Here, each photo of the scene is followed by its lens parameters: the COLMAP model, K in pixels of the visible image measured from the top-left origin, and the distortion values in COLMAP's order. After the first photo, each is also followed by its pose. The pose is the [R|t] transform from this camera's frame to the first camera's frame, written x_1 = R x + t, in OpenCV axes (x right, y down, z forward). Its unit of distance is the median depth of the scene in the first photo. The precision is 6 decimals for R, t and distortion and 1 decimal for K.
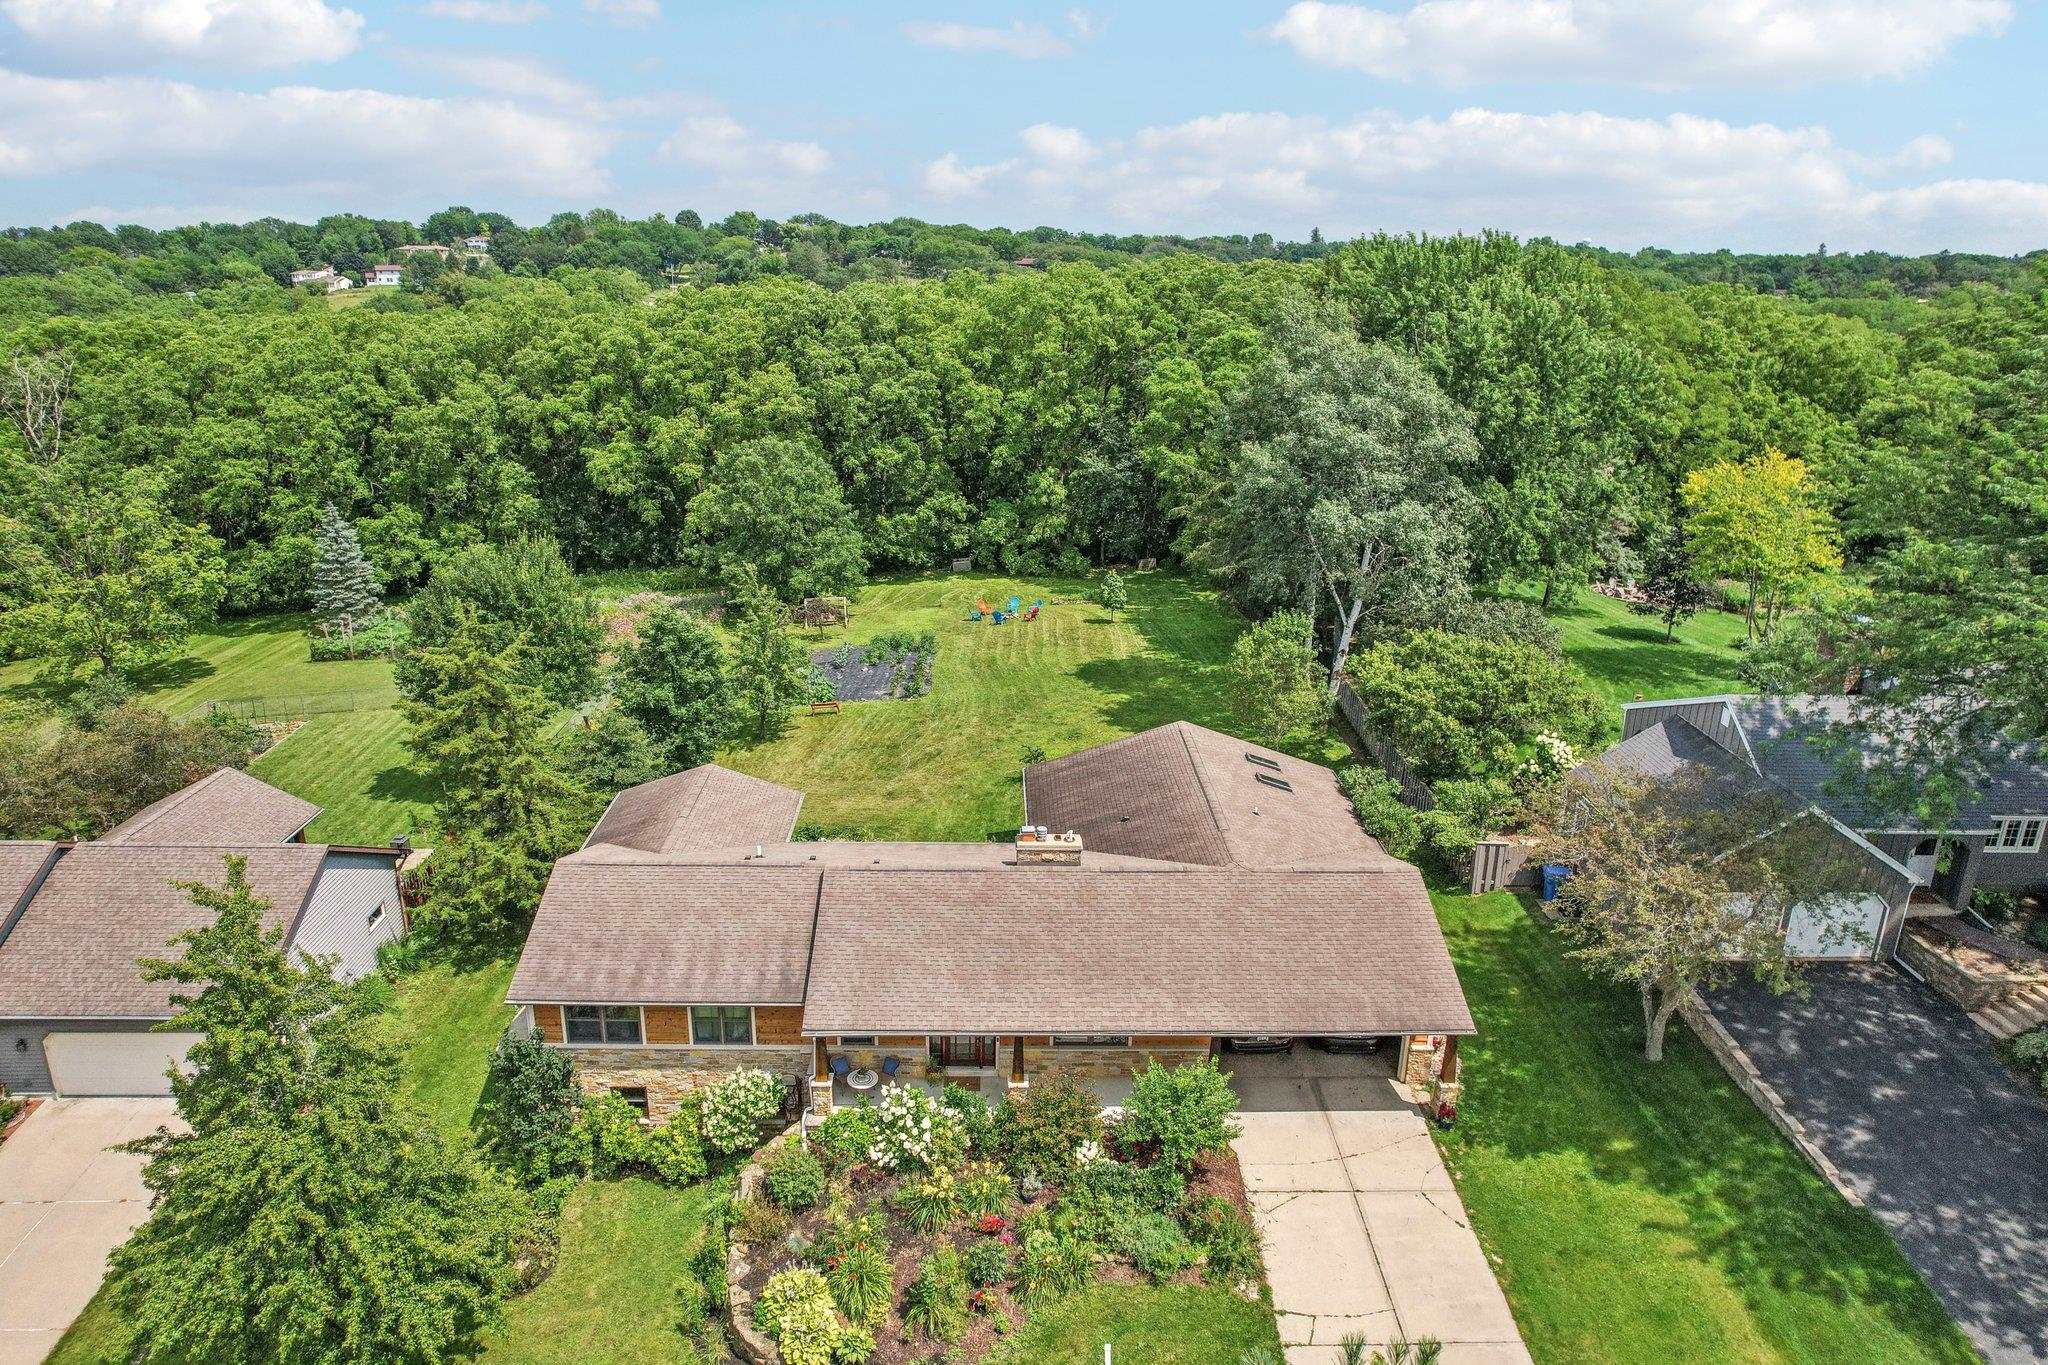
lens RADIAL K [[1342.9, 0, 1014.7], [0, 1342.9, 705.6], [0, 0, 1]] dist [-0.080064, 0.076396]
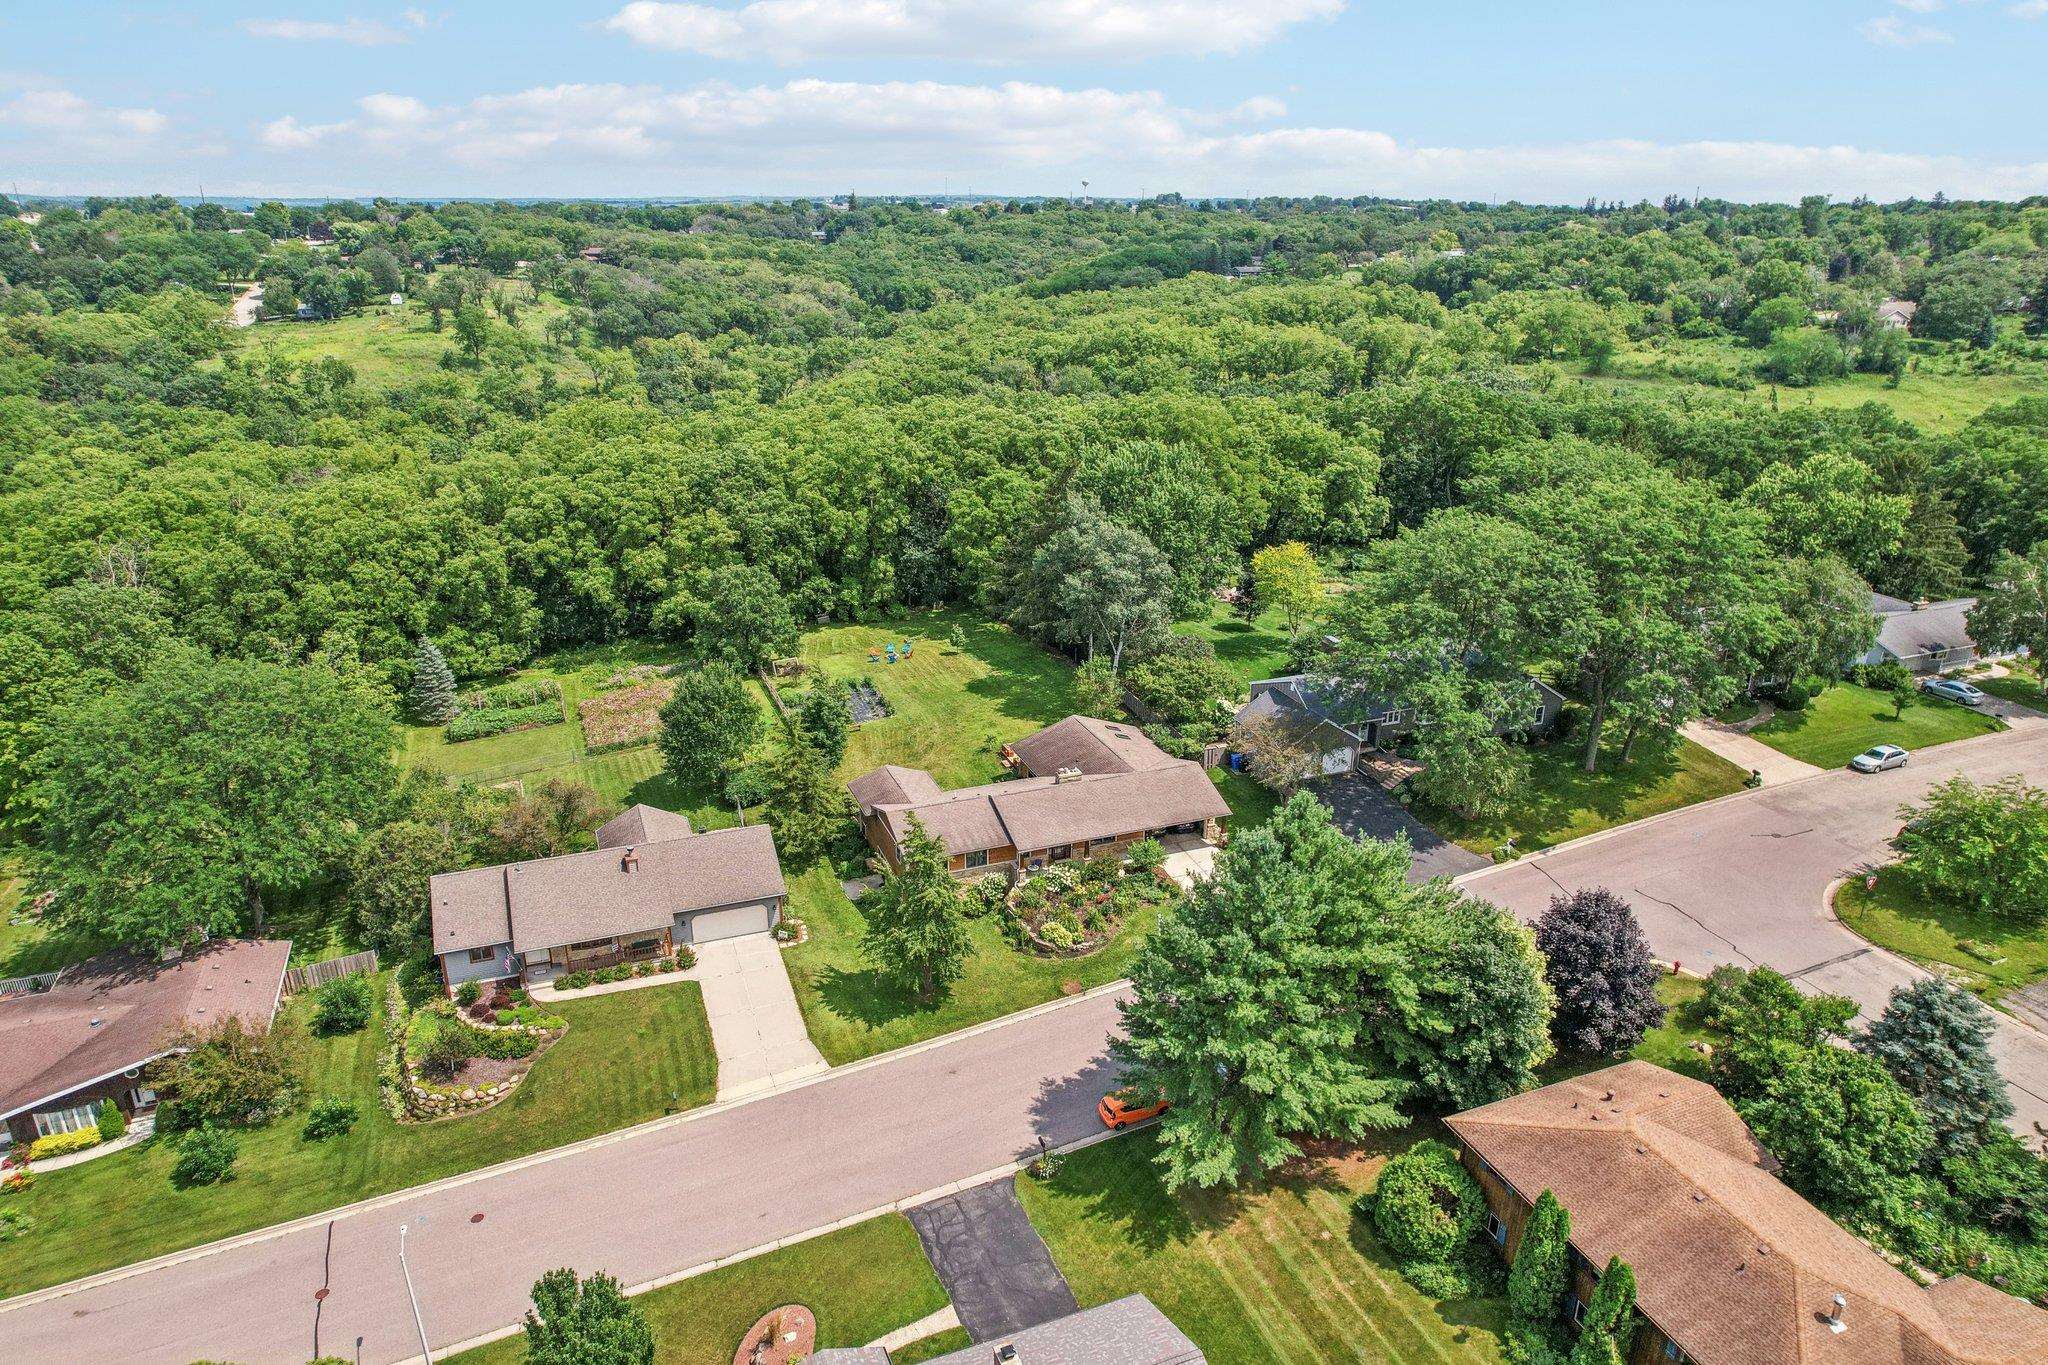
lens RADIAL K [[1342.9, 0, 1014.7], [0, 1342.9, 705.6], [0, 0, 1]] dist [-0.080064, 0.076396]
pose [[0.941574, -0.137023, 0.307674, -0.362399], [0.123180, 0.990314, 0.064072, -0.088184], [-0.313473, -0.022429, 0.949332, -0.609161]]
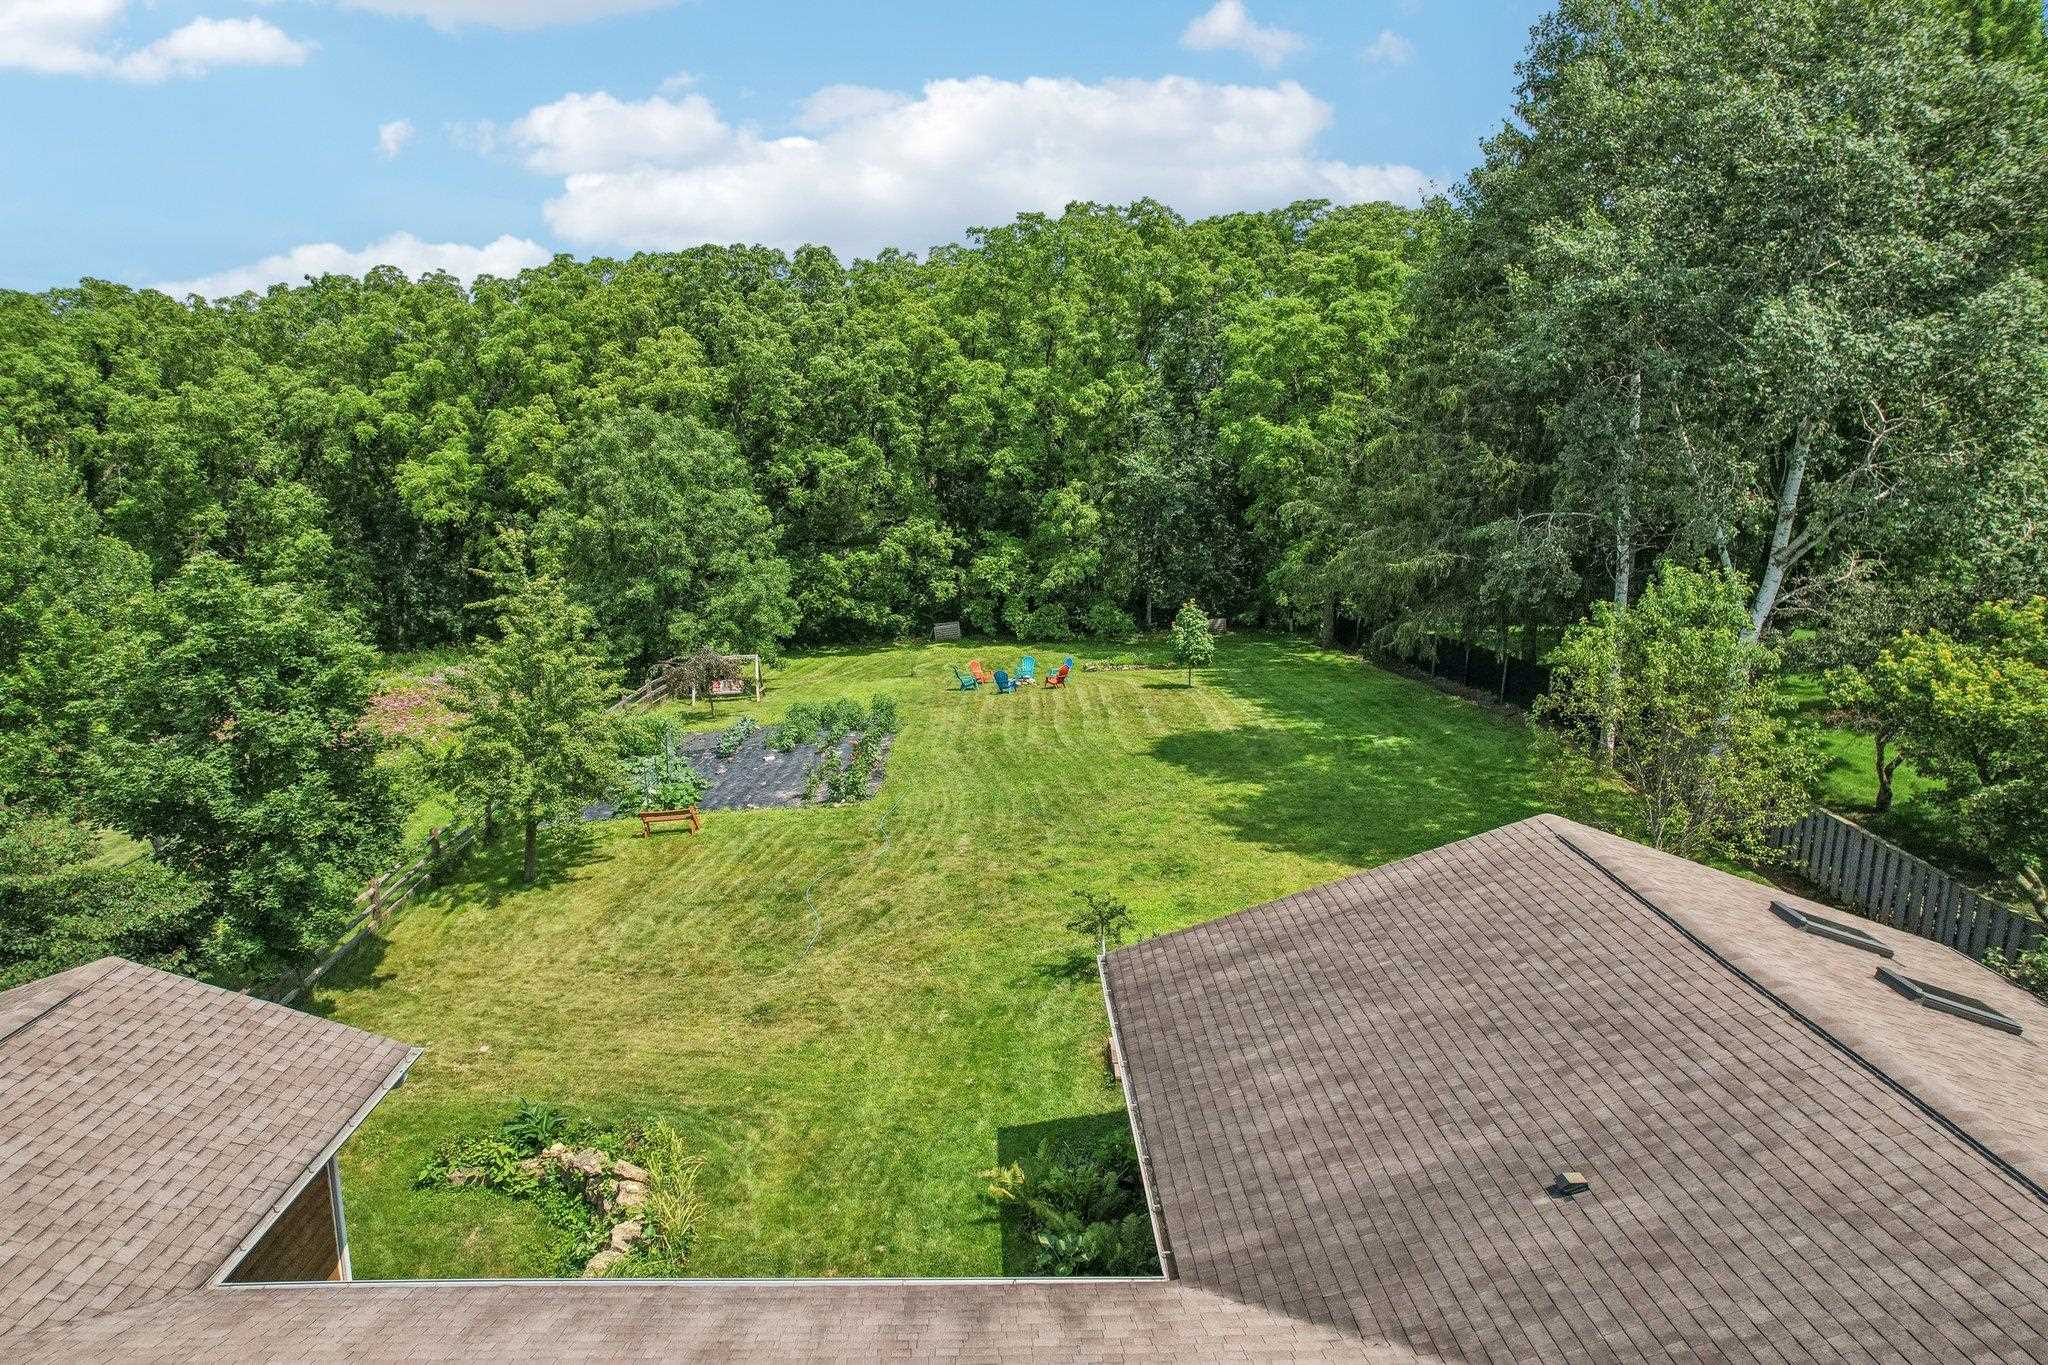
lens RADIAL K [[1342.9, 0, 1014.7], [0, 1342.9, 705.6], [0, 0, 1]] dist [-0.080064, 0.076396]
pose [[0.999943, -0.009728, 0.004439, -0.008965], [0.010152, 0.994064, -0.108325, 0.010488], [-0.003359, 0.108364, 0.994106, 0.354643]]
